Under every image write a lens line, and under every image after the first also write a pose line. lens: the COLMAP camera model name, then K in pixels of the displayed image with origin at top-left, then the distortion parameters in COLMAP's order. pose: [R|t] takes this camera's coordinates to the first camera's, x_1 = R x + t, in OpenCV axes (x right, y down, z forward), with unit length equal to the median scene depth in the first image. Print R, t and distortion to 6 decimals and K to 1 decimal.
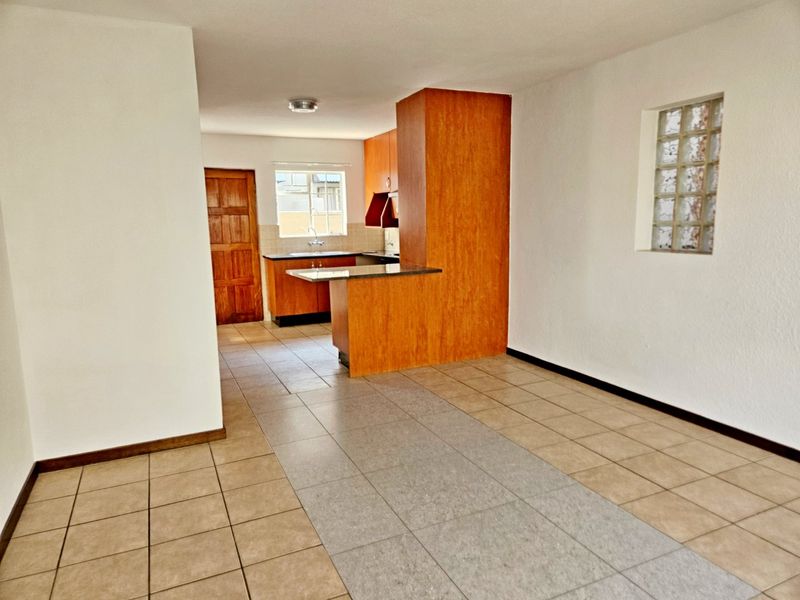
lens RADIAL K [[534.7, 0, 402.8], [0, 534.7, 297.9], [0, 0, 1]] dist [0.073488, -0.058942]
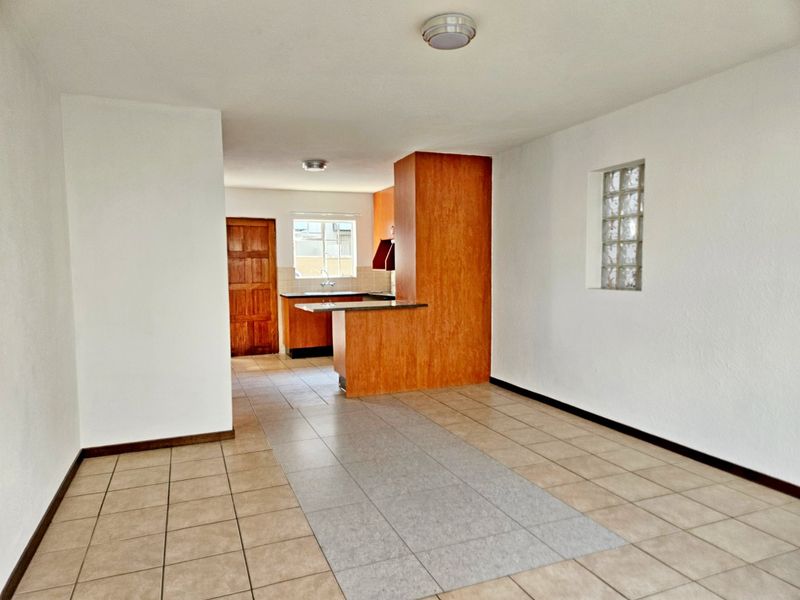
lens RADIAL K [[534.7, 0, 402.2], [0, 534.7, 305.0], [0, 0, 1]] dist [0.073488, -0.058942]
pose [[0.998716, 0.012954, -0.048967, 0.072325], [-0.016634, 0.997006, -0.075513, 0.034860], [0.047842, 0.076231, 0.995942, -0.144810]]
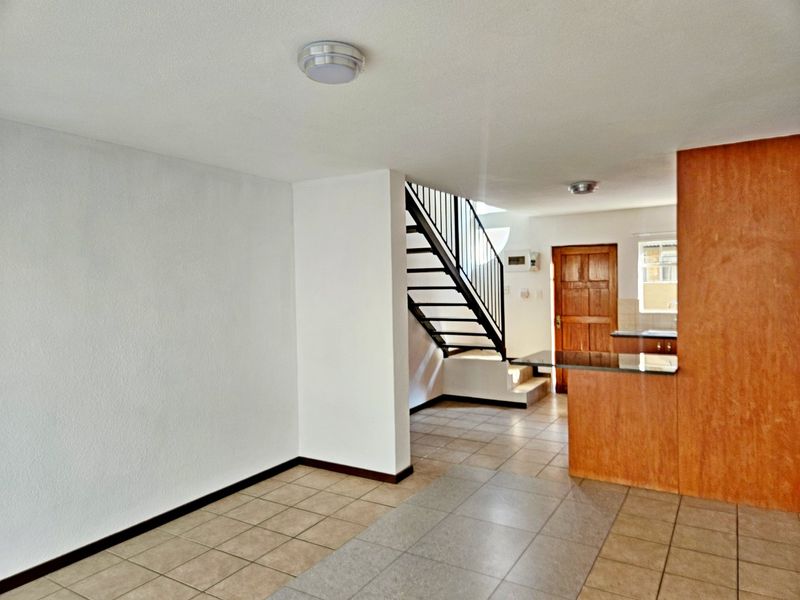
lens RADIAL K [[534.7, 0, 401.3], [0, 534.7, 296.2], [0, 0, 1]] dist [0.073488, -0.058942]
pose [[0.552707, 0.027665, -0.832916, 0.495164], [-0.114330, 0.992516, -0.042902, -0.080859], [0.825496, 0.118940, 0.551734, 0.207693]]
